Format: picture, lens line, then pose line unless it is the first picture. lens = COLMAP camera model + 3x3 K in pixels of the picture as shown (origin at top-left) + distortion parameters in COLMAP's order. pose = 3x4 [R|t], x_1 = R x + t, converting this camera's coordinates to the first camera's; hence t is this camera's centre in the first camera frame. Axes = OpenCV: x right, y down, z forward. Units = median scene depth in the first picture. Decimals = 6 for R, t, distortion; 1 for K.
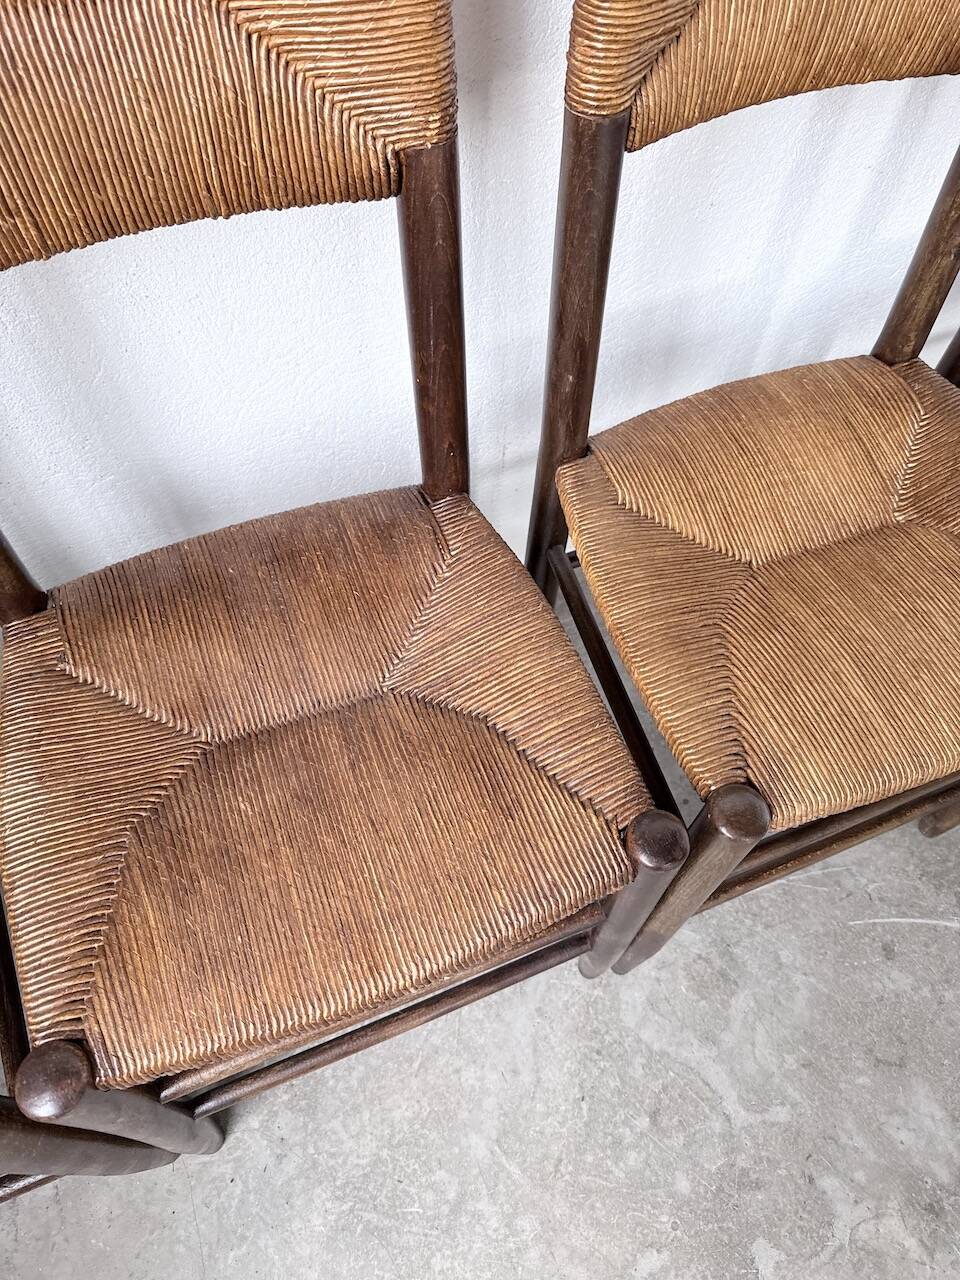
lens RADIAL K [[914.5, 0, 480.0], [0, 914.5, 640.0], [0, 0, 1]] dist [0.065701, -0.100495]
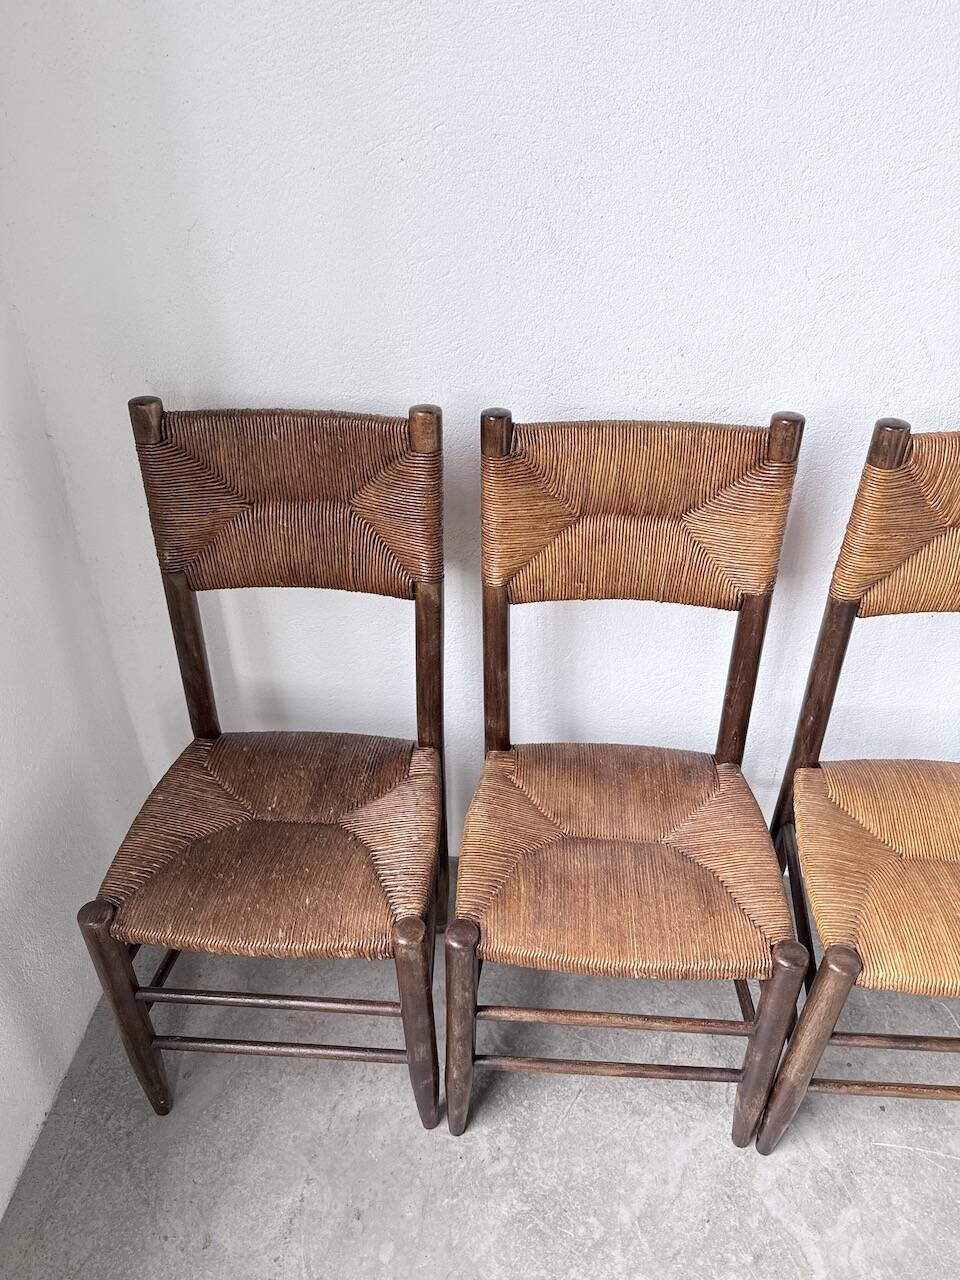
lens RADIAL K [[929.1, 0, 480.0], [0, 929.1, 640.0], [0, 0, 1]] dist [0.043084, -0.063314]
pose [[0.900769, 0.236029, -0.364562, 0.148466], [-0.359908, 0.875496, -0.322447, 0.425290], [0.243066, 0.421659, 0.873569, -0.870905]]
